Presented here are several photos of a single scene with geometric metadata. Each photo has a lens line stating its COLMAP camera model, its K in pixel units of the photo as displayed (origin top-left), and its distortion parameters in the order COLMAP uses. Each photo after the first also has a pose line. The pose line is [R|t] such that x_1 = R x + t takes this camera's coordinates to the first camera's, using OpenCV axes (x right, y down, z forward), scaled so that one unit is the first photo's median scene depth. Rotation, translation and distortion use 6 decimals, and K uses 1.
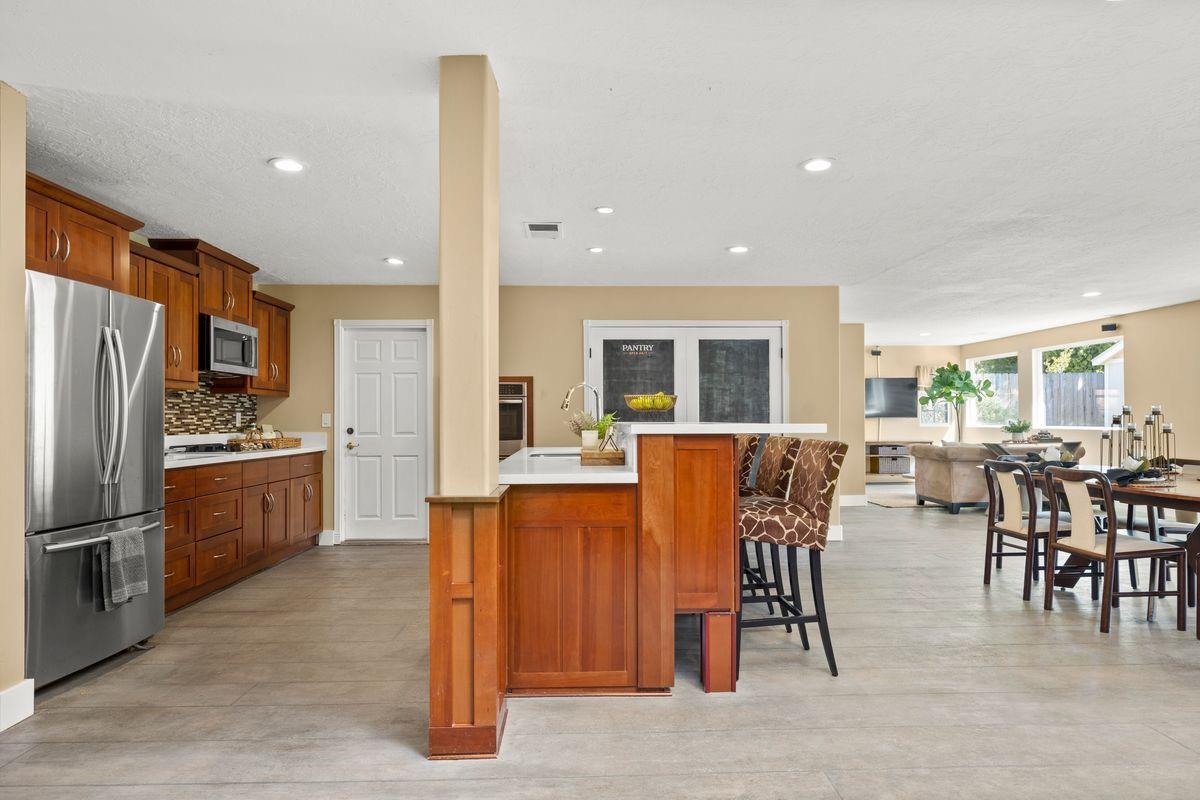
lens RADIAL K [[707.2, 0, 597.1], [0, 707.2, 414.6], [0, 0, 1]] dist [-0.013949, 0.004634]
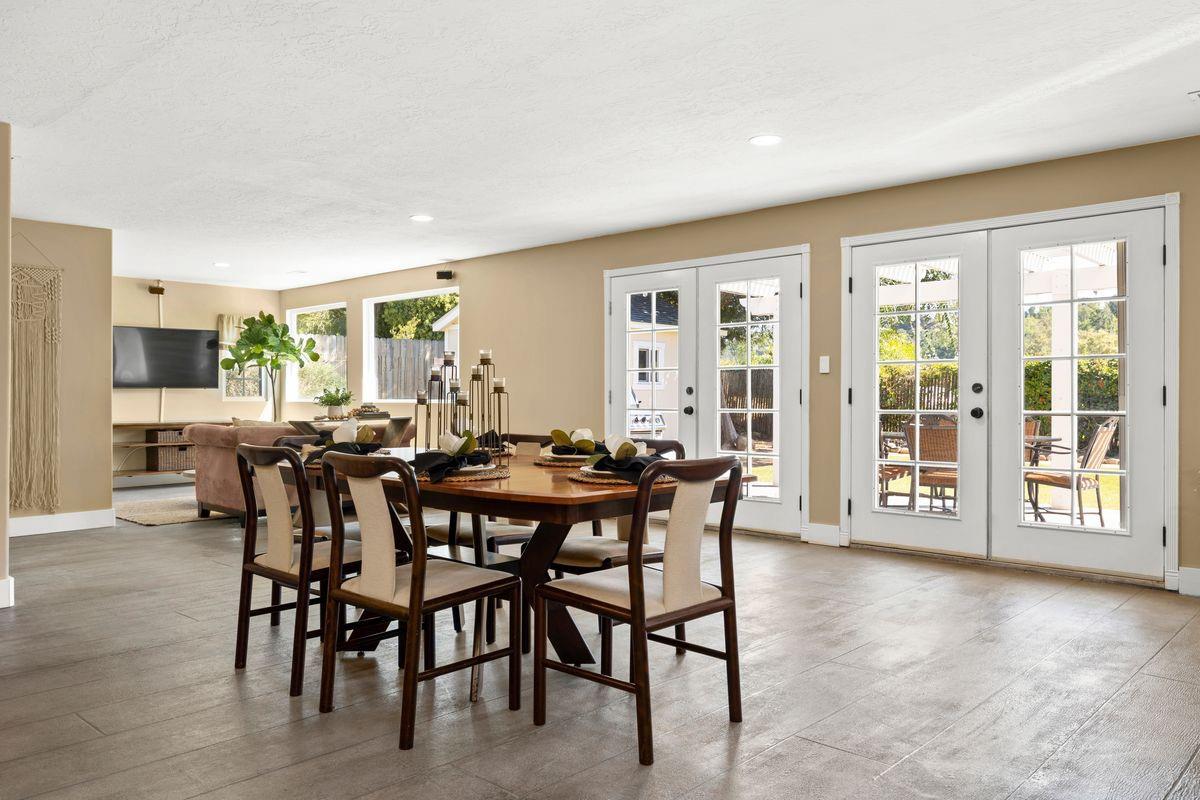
lens RADIAL K [[881.5, 0, 603.6], [0, 881.5, 407.4], [0, 0, 1]] dist [0.006619, 0.003008]
pose [[0.699169, -0.002358, 0.714953, 0.199176], [-0.009032, 0.999886, 0.012131, 0.018911], [-0.714900, -0.014939, 0.699067, 0.242225]]
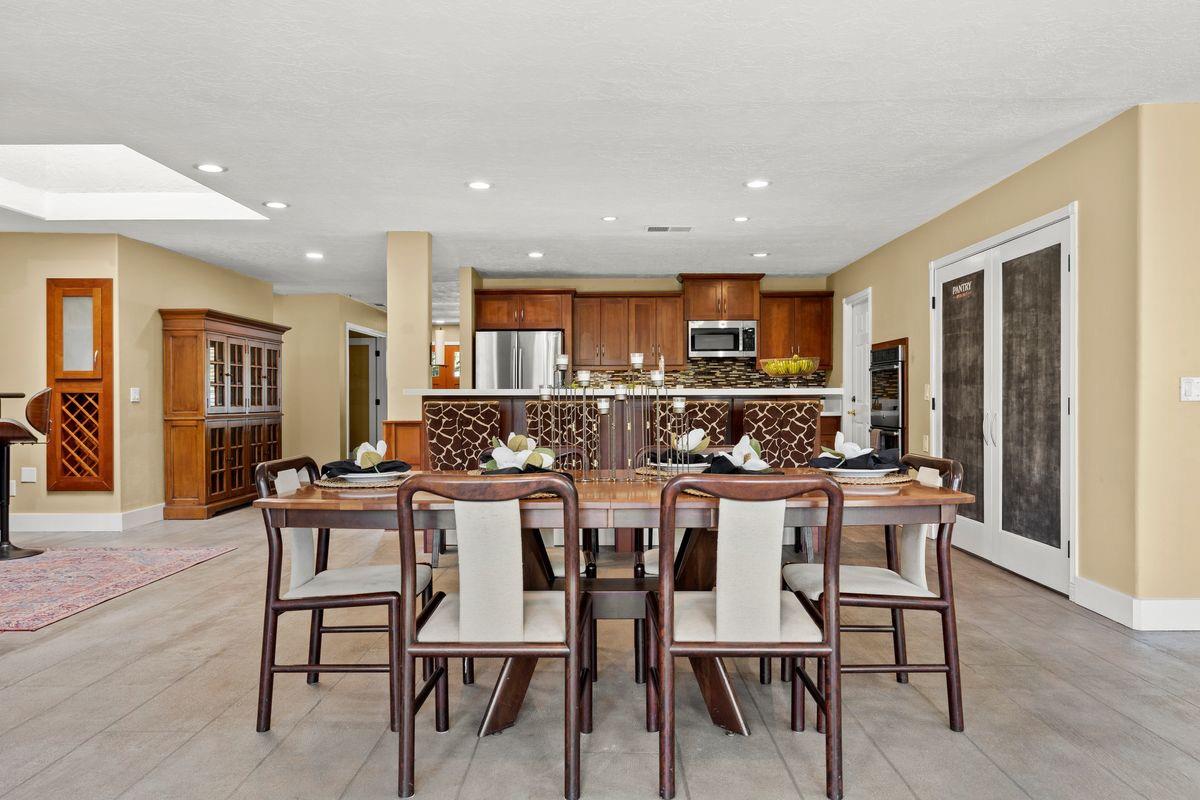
lens RADIAL K [[818.2, 0, 611.1], [0, 818.2, 398.7], [0, 0, 1]] dist [-0.001522, 0.000589]
pose [[-0.033379, 0.006742, -0.999420, 0.998079], [0.014615, 0.999874, 0.006257, 0.010772], [0.999336, -0.014397, -0.033473, 0.720017]]
